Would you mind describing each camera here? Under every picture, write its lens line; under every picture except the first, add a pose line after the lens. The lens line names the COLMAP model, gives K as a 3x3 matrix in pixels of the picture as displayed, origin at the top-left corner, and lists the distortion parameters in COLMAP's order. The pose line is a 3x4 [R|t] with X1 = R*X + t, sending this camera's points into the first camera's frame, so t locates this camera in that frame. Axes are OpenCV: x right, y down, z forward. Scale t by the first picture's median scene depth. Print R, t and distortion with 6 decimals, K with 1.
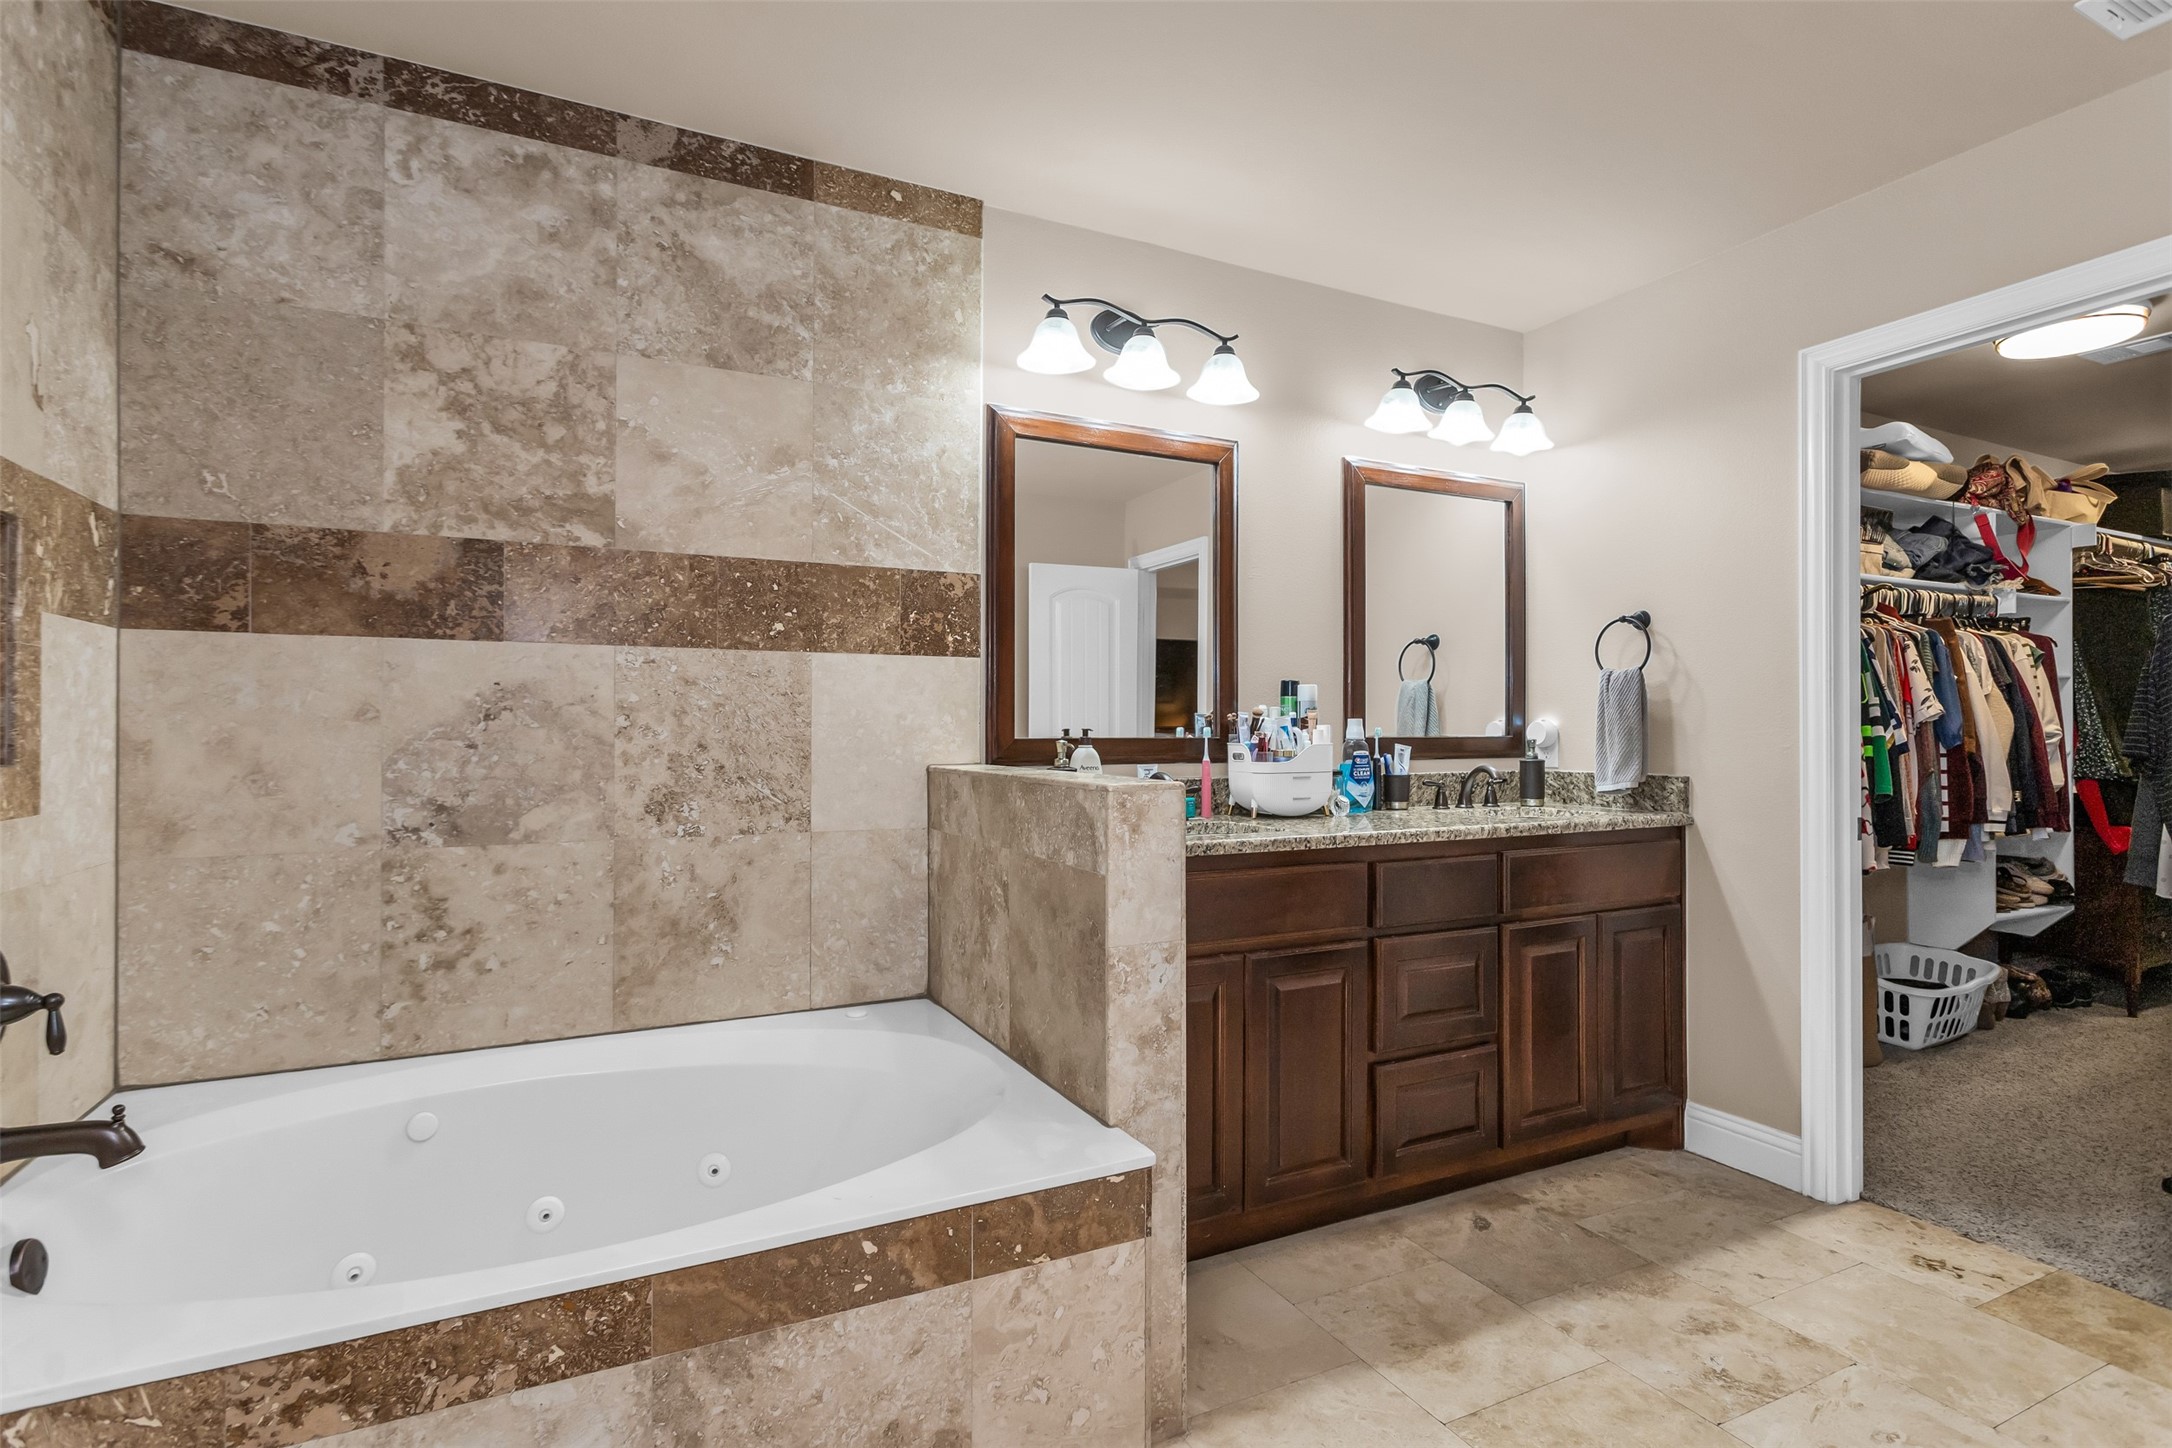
lens RADIAL K [[1052.8, 0, 1083.3], [0, 1052.8, 731.3], [0, 0, 1]] dist [0.001271, 0.002790]
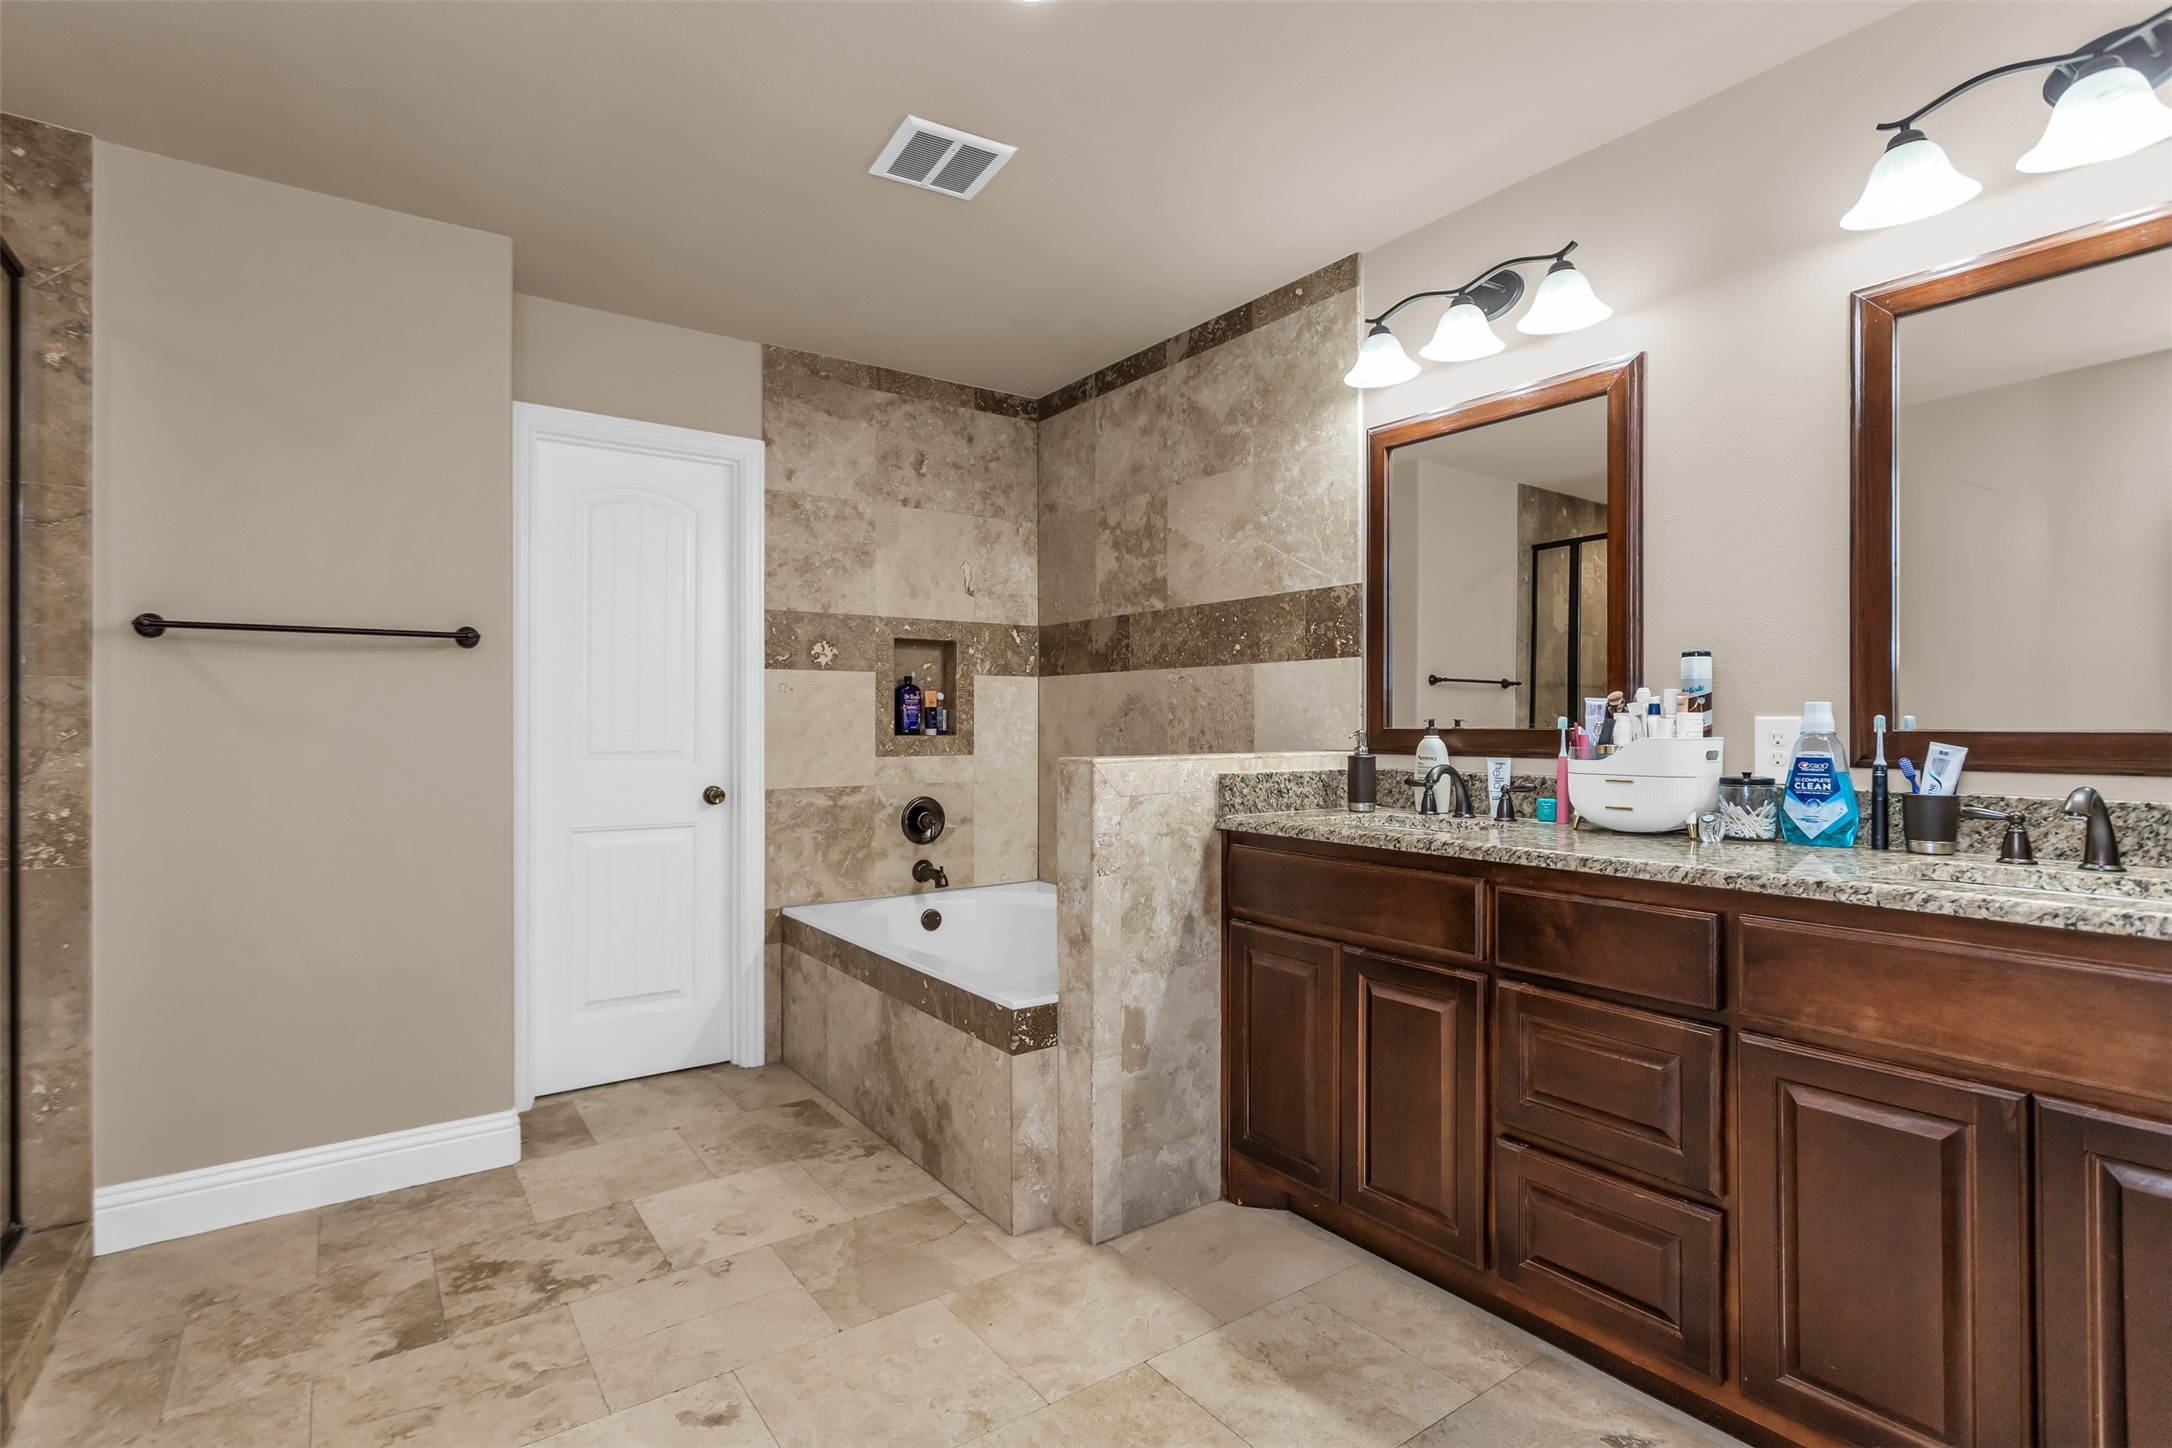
lens RADIAL K [[1052.8, 0, 1083.0], [0, 1052.8, 719.8], [0, 0, 1]] dist [0.001271, 0.002790]
pose [[0.162567, -0.004142, -0.986689, 1.023550], [-0.001412, 0.999989, -0.004431, 0.003222], [0.986696, 0.002114, 0.162560, 0.556148]]
